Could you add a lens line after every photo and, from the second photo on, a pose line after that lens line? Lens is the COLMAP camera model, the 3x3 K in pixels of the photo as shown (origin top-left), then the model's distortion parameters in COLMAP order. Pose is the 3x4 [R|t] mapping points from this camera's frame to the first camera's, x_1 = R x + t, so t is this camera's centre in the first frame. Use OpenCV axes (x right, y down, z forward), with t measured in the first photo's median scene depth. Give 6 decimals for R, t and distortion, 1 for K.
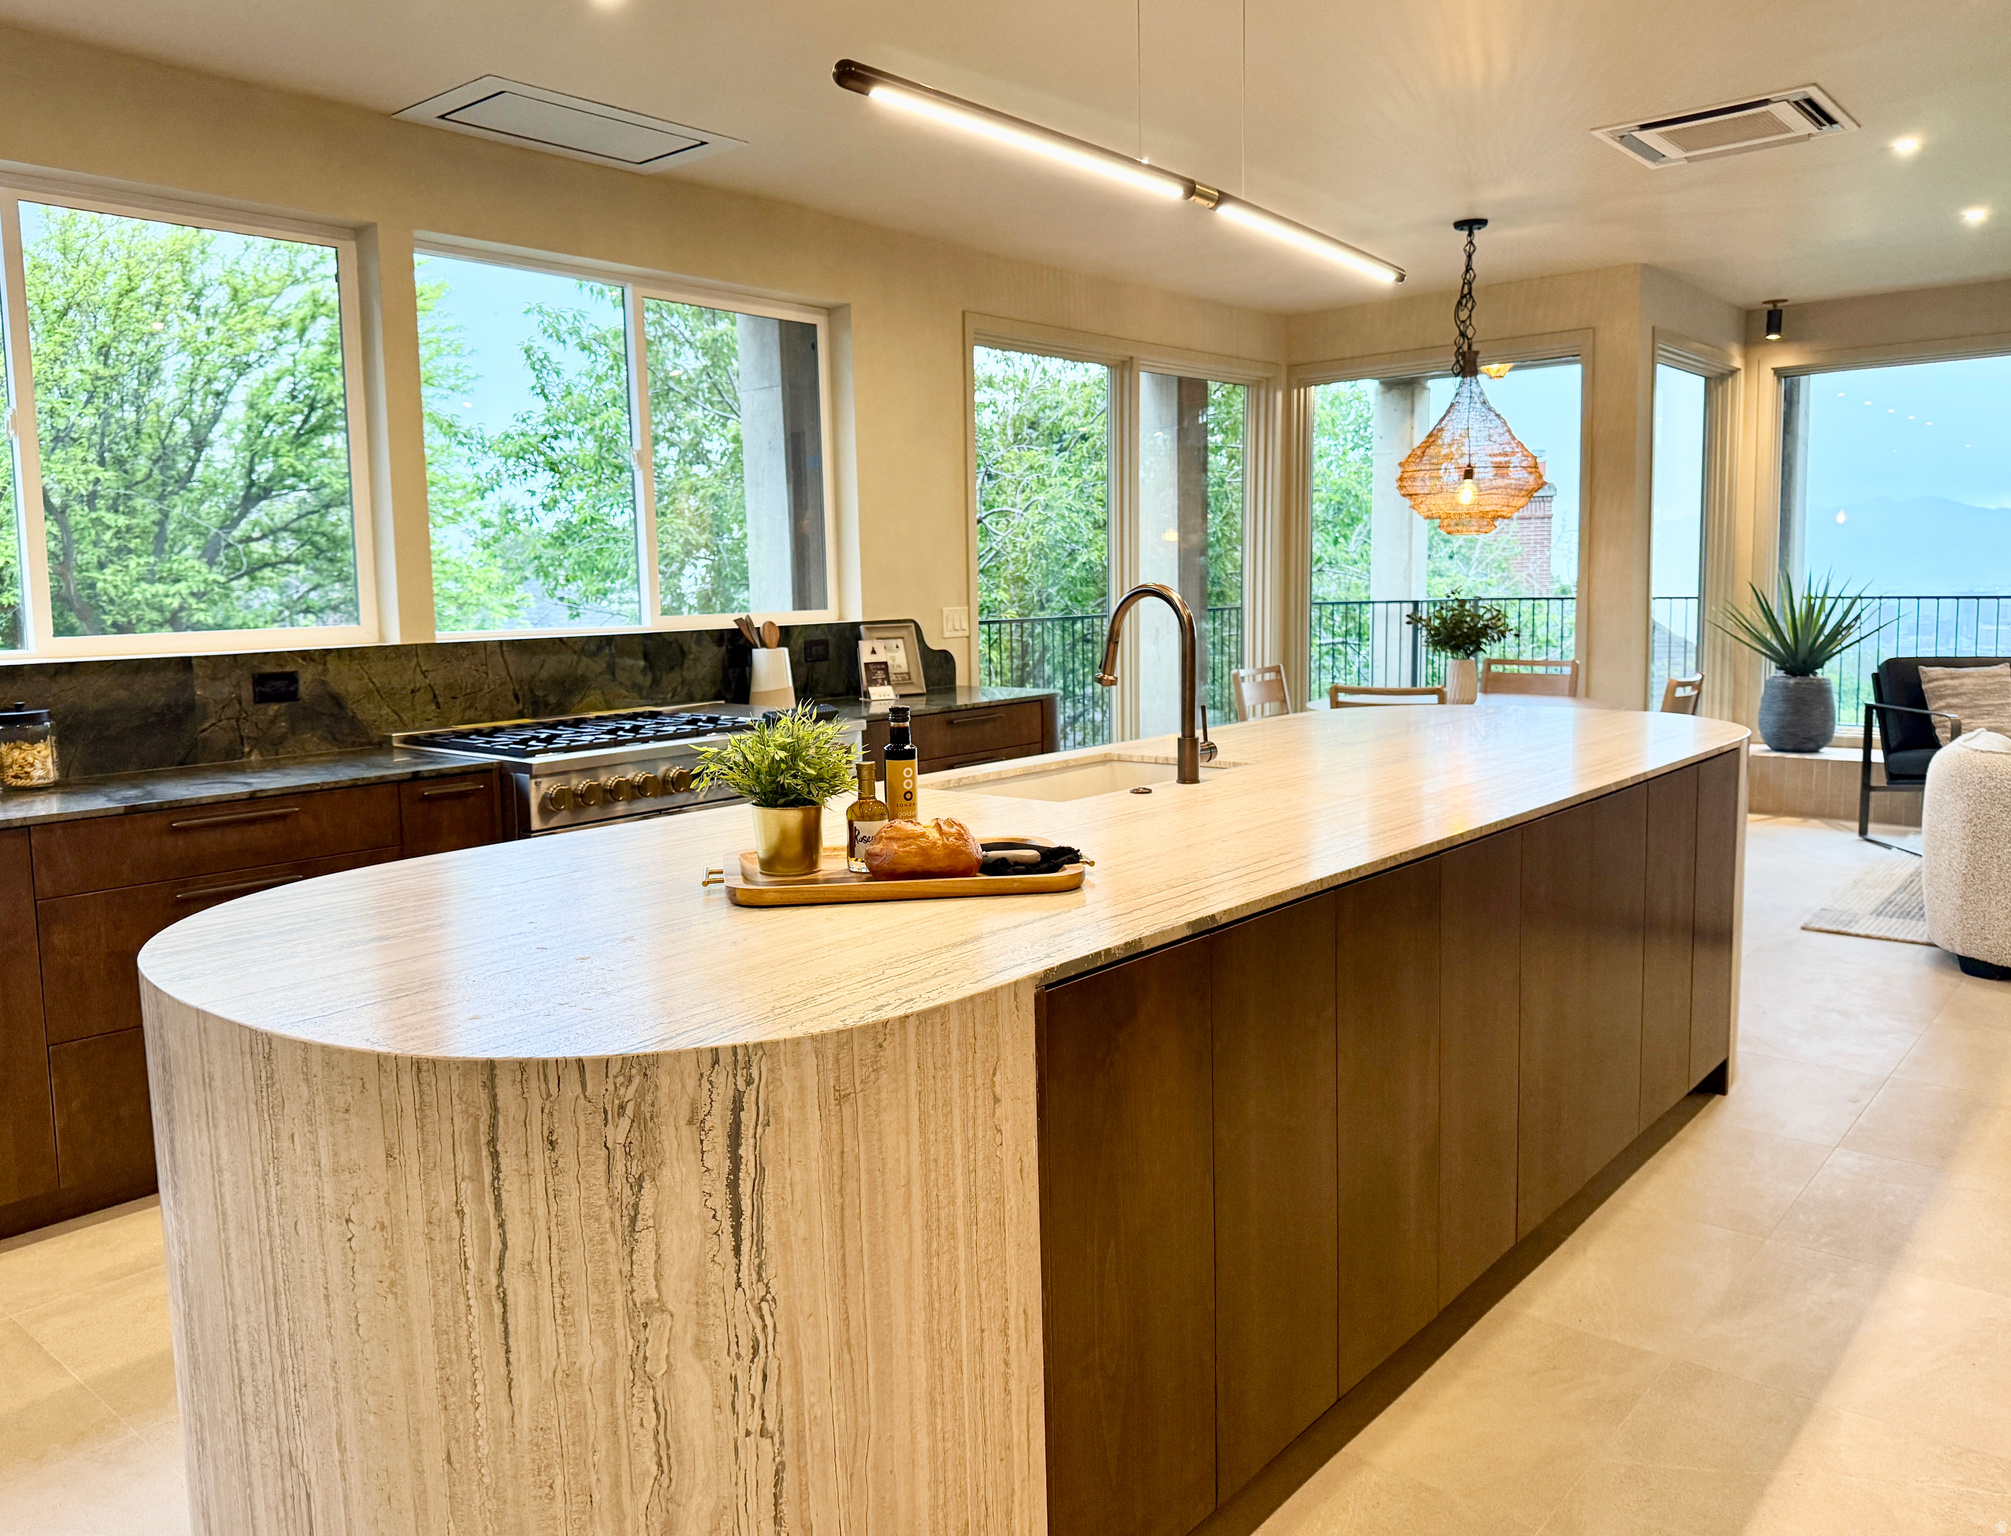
lens RADIAL K [[1519.3, 0, 914.6], [0, 1519.3, 725.9], [0, 0, 1]] dist [-0.000660, 0.003067]
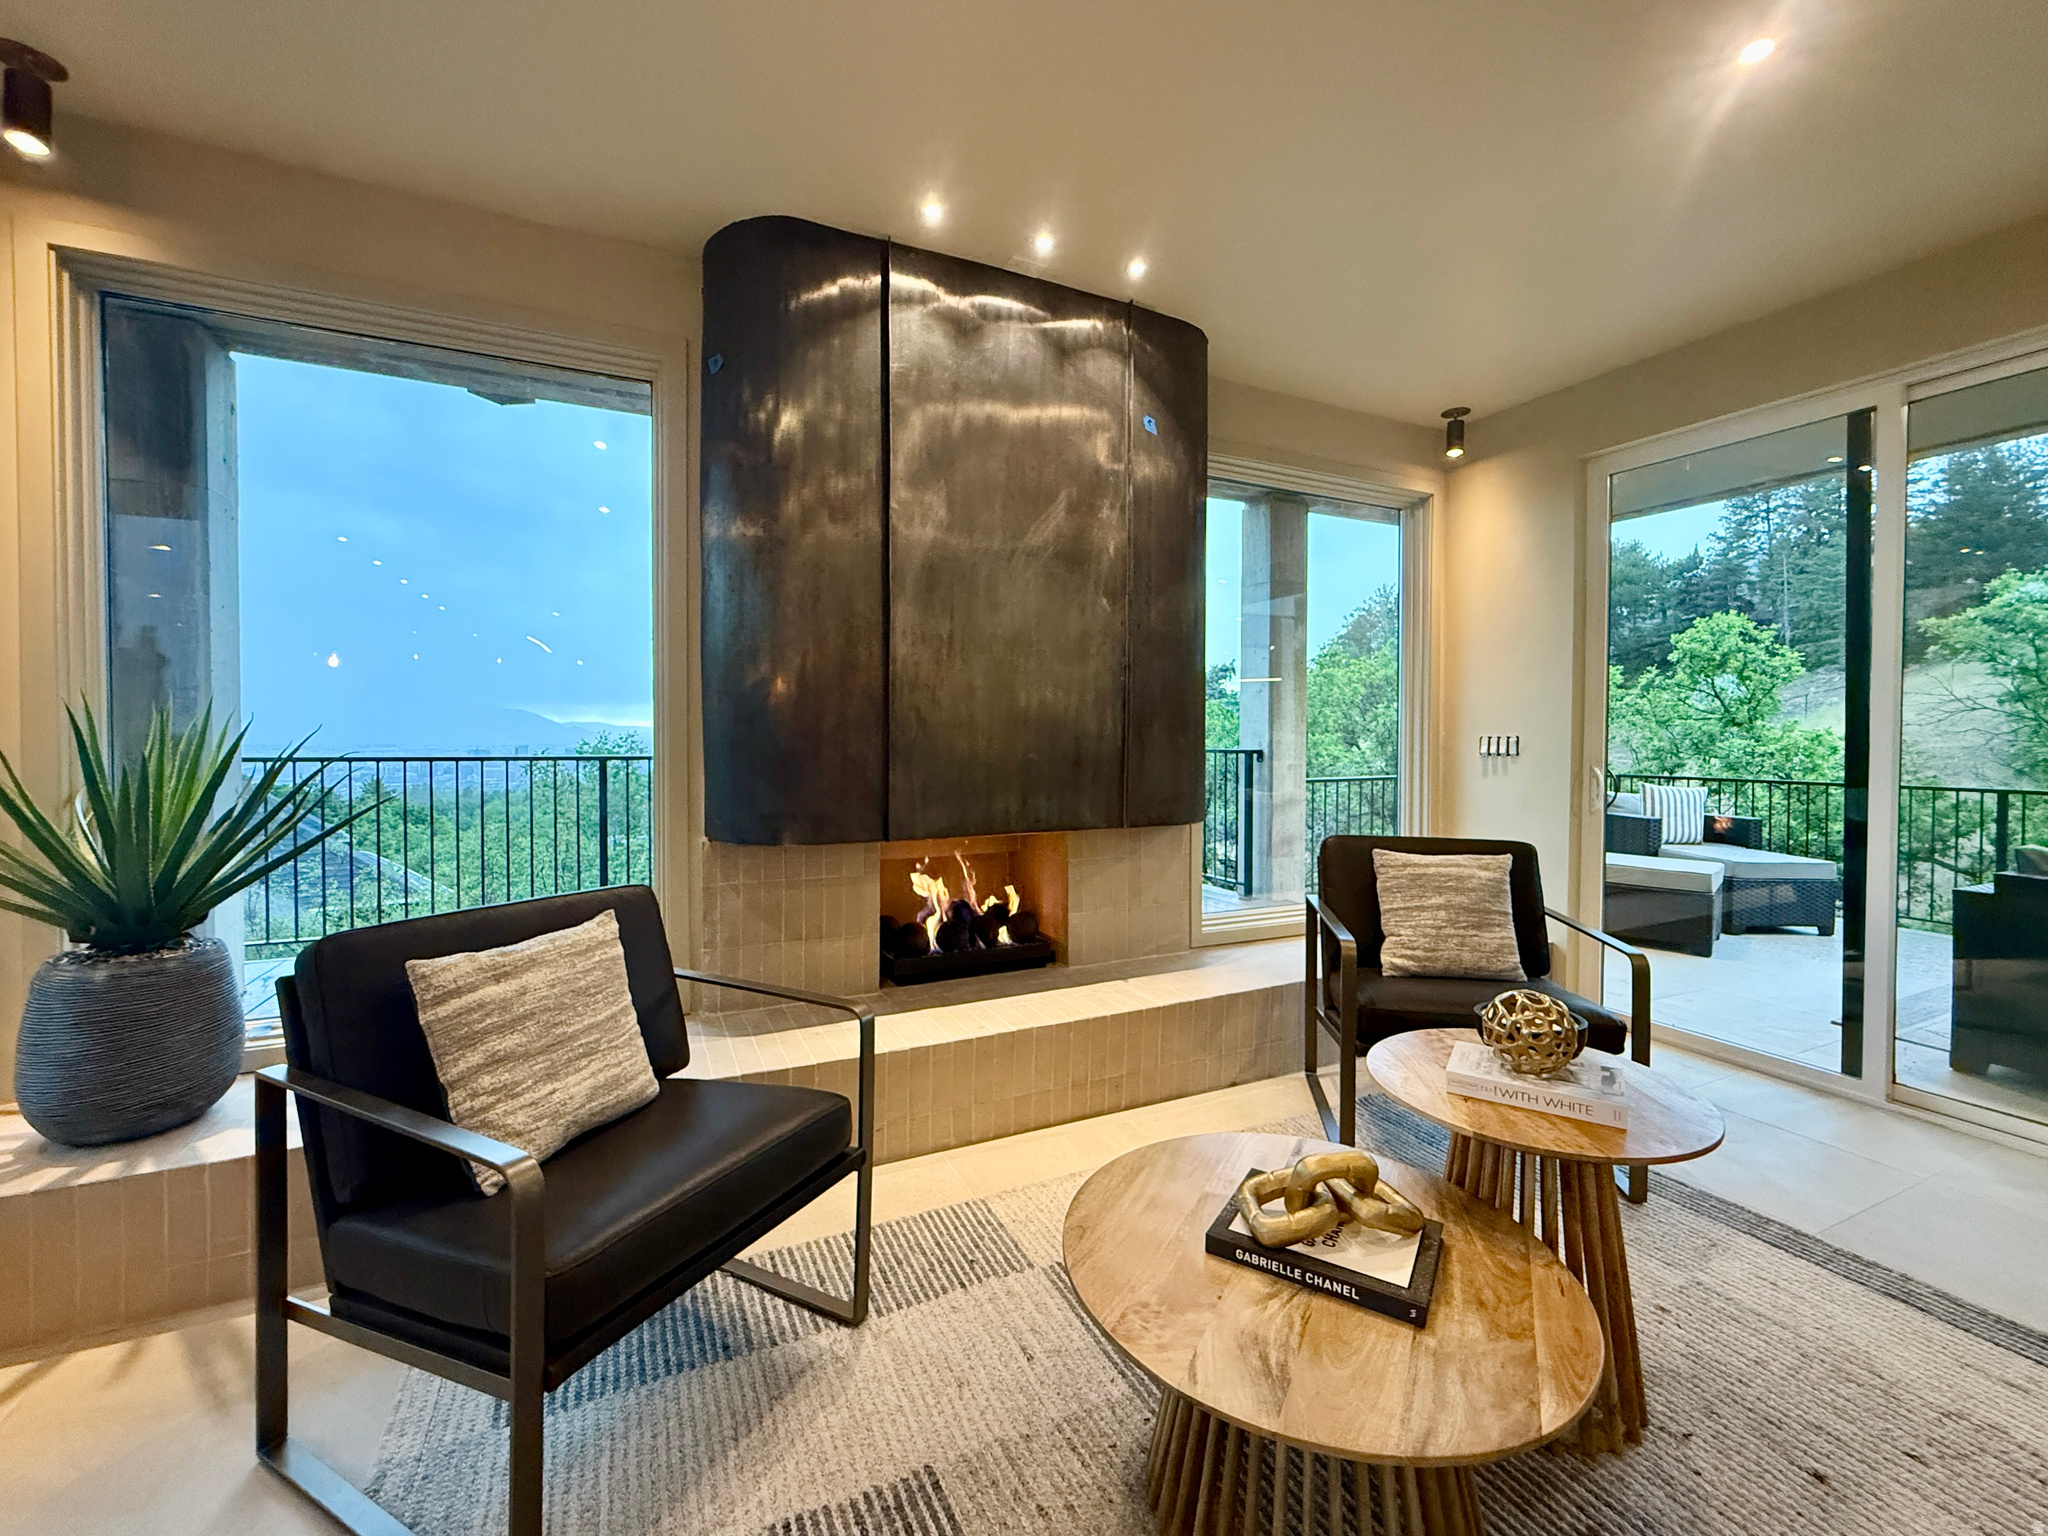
lens RADIAL K [[842.7, 0, 1018.0], [0, 842.7, 746.7], [0, 0, 1]] dist [-0.001199, -0.000193]
pose [[0.383995, 0.009043, 0.923291, 0.541445], [0.078841, 0.995979, -0.042545, -0.070843], [-0.919963, 0.089130, 0.381738, 0.800350]]
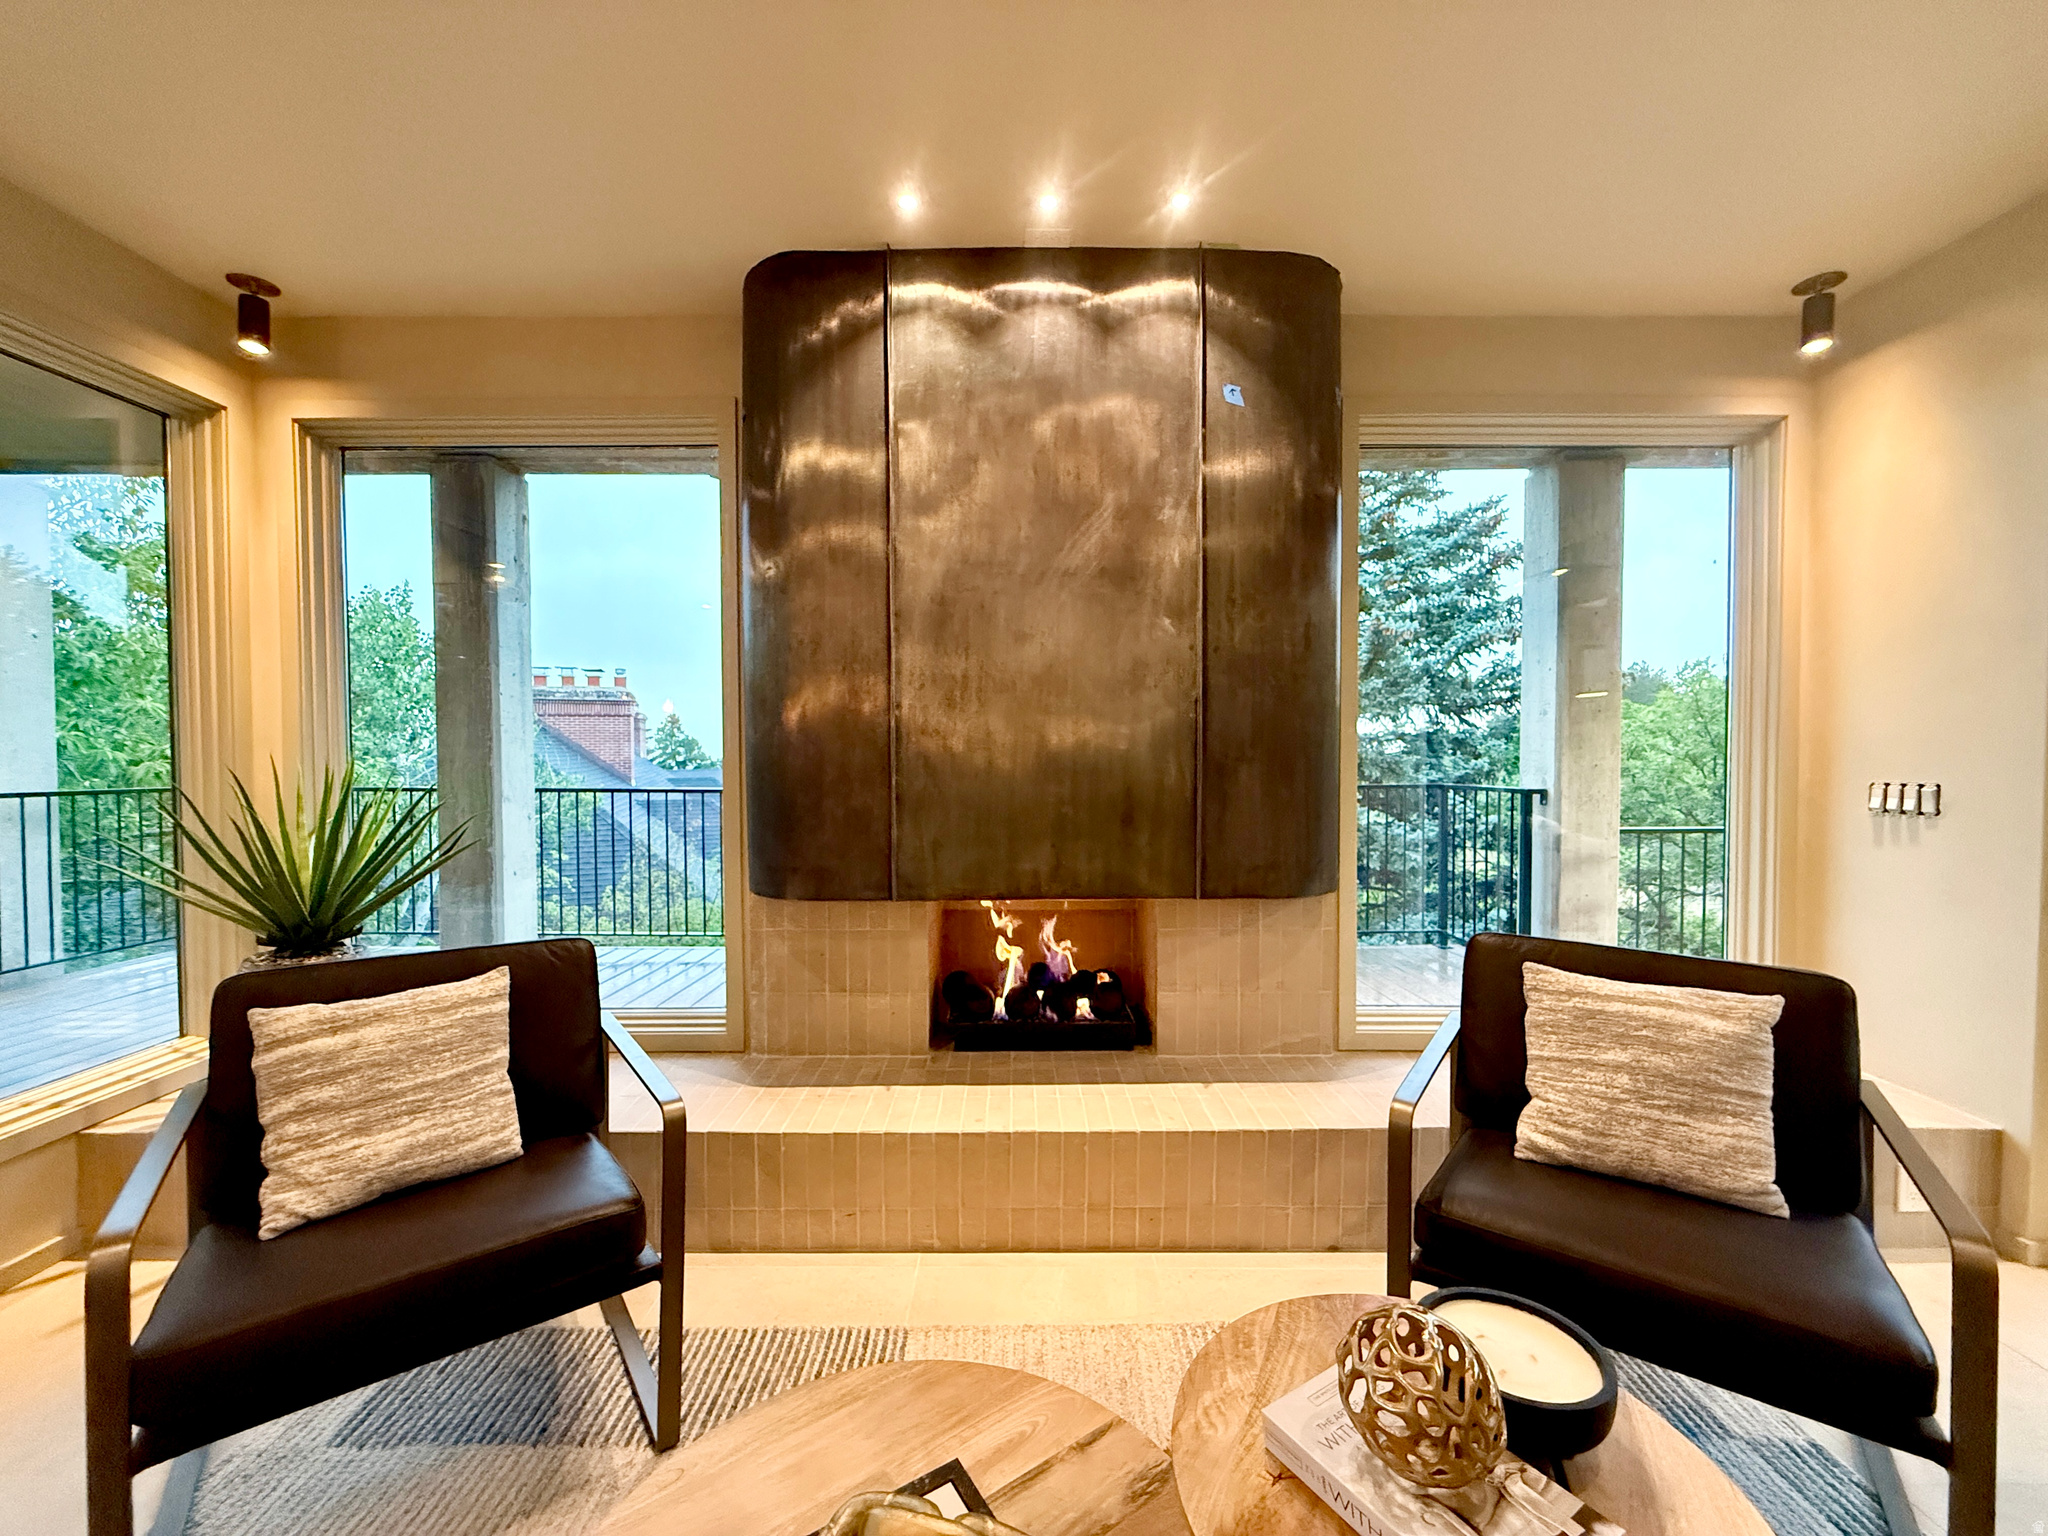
lens RADIAL K [[817.1, 0, 1024.0], [0, 817.1, 768.0], [0, 0, 1]] dist [-0.000446, 0.000040]
pose [[0.744123, 0.005292, 0.668022, 0.680073], [0.051388, 0.996552, -0.065138, -0.079348], [-0.666063, 0.082799, 0.741285, 0.710179]]
